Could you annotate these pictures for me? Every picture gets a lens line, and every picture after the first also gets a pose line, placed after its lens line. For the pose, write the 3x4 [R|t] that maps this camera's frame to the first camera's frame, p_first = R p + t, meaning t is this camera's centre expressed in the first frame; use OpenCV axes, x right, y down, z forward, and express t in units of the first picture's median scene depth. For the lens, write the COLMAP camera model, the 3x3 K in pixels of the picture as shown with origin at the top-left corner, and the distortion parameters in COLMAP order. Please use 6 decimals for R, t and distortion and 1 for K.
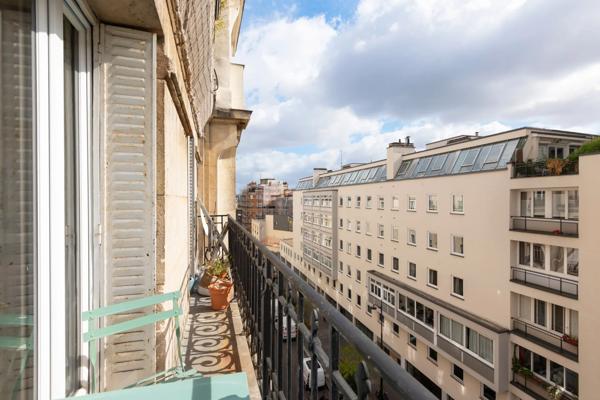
lens RADIAL K [[303.4, 0, 300.0], [0, 303.4, 200.0], [0, 0, 1]] dist [0.015819, -0.000037]
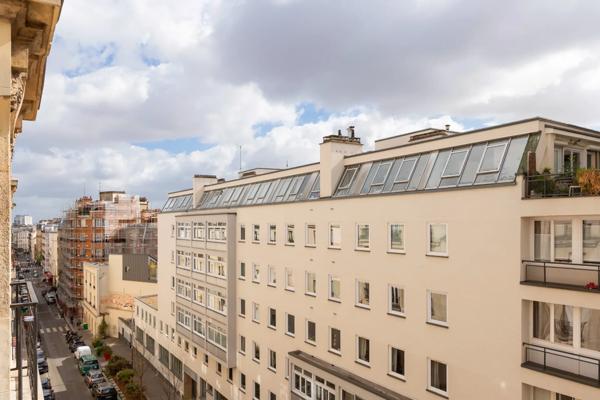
lens RADIAL K [[458.8, 0, 299.1], [0, 458.8, 221.7], [0, 0, 1]] dist [0.003975, 0.000695]
pose [[0.964250, -0.004091, 0.264963, 0.009173], [0.005321, 0.999978, -0.003922, -0.015332], [-0.264941, 0.005192, 0.964251, 0.146565]]
